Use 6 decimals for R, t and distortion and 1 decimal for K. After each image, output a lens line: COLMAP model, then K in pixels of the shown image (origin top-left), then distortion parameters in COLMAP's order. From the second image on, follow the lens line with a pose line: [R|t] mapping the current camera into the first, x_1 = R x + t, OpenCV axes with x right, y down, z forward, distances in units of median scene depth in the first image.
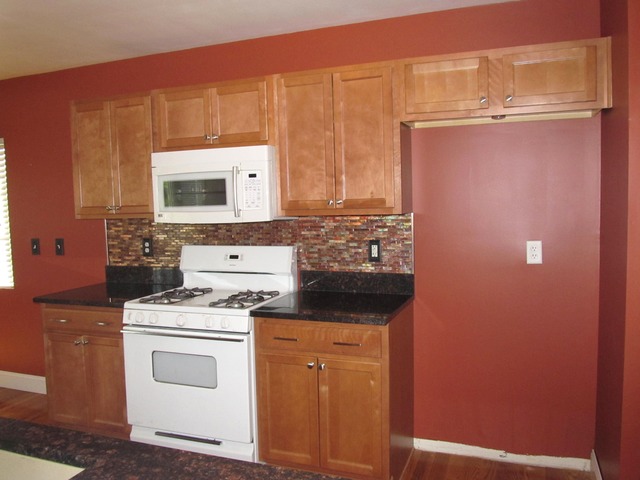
lens RADIAL K [[528.1, 0, 319.1], [0, 528.1, 239.9], [0, 0, 1]] dist [-0.052333, 0.001865]
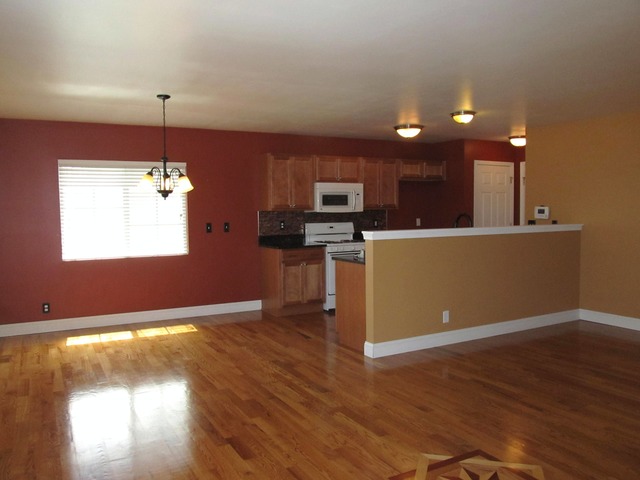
lens RADIAL K [[528.1, 0, 320.2], [0, 528.1, 241.2], [0, 0, 1]] dist [-0.052333, 0.001865]
pose [[0.645587, -0.026148, 0.763239, -2.133627], [0.052179, 0.998588, -0.009925, 0.122270], [-0.761902, 0.046233, 0.646040, -0.530478]]
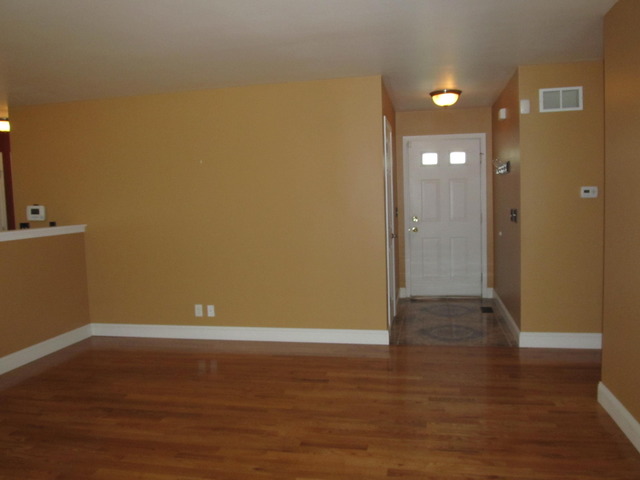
lens RADIAL K [[528.1, 0, 319.6], [0, 528.1, 241.0], [0, 0, 1]] dist [-0.052333, 0.001865]
pose [[-0.152550, -0.047032, 0.987176, -1.738552], [0.116238, 0.991080, 0.065181, 0.120168], [-0.981436, 0.124691, -0.145722, -0.505084]]
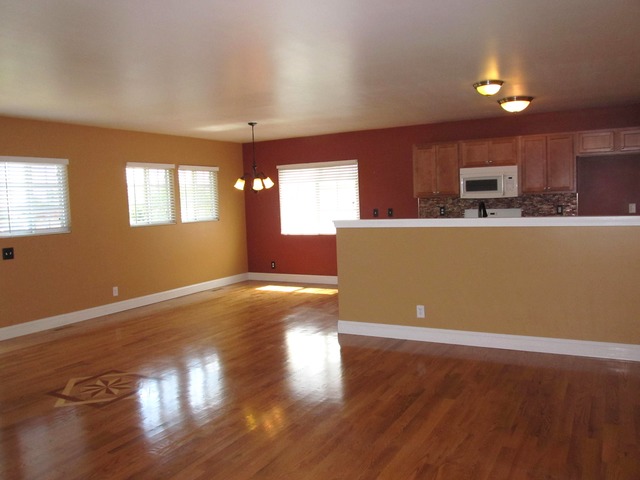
lens RADIAL K [[528.1, 0, 322.4], [0, 528.1, 241.5], [0, 0, 1]] dist [-0.052333, 0.001865]
pose [[0.989141, 0.004292, -0.146910, -0.580950], [-0.003466, 0.999977, 0.005882, 0.148342], [0.146931, -0.005309, 0.989132, -1.406693]]
